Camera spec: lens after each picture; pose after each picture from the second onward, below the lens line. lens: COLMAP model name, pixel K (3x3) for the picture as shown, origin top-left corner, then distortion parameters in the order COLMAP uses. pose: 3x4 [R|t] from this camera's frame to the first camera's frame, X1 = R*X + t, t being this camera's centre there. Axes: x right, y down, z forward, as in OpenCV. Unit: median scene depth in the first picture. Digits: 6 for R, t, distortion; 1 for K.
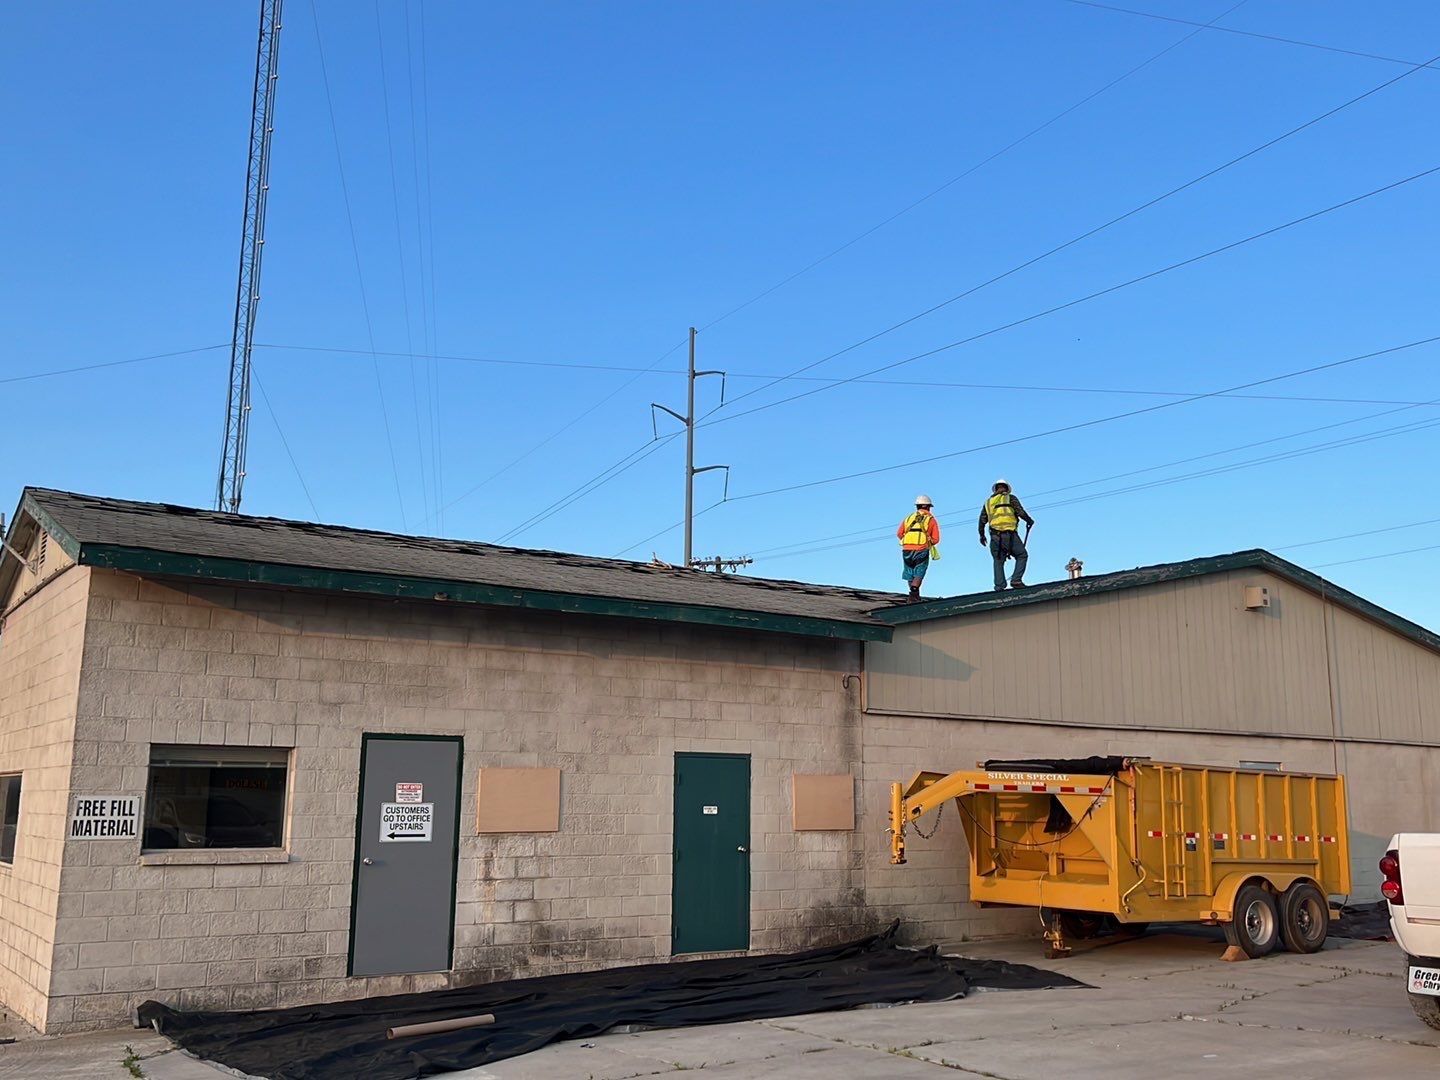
lens RADIAL K [[1376.3, 0, 716.9], [0, 1376.3, 535.5], [0, 0, 1]] dist [0.027273, 0.000000]
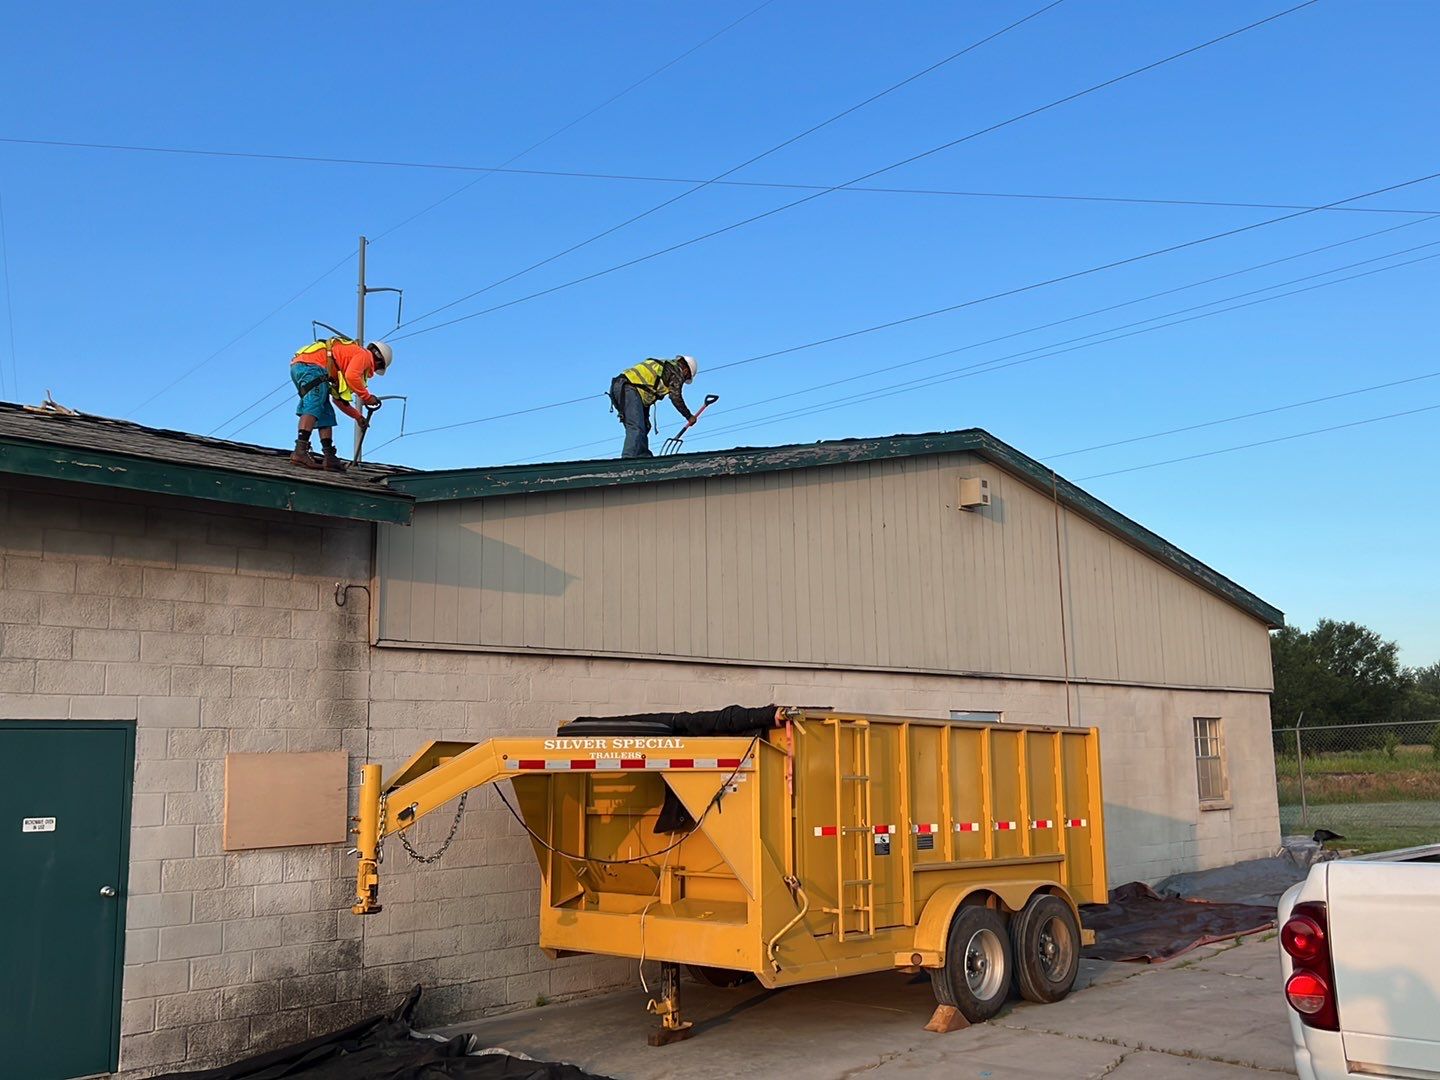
lens RADIAL K [[1376.3, 0, 725.8], [0, 1376.3, 529.0], [0, 0, 1]] dist [0.027273, 0.000000]
pose [[0.978977, 0.003250, 0.203947, 0.140022], [-0.007609, 0.999759, 0.020596, 0.066072], [-0.203831, -0.021715, 0.978765, 0.390749]]
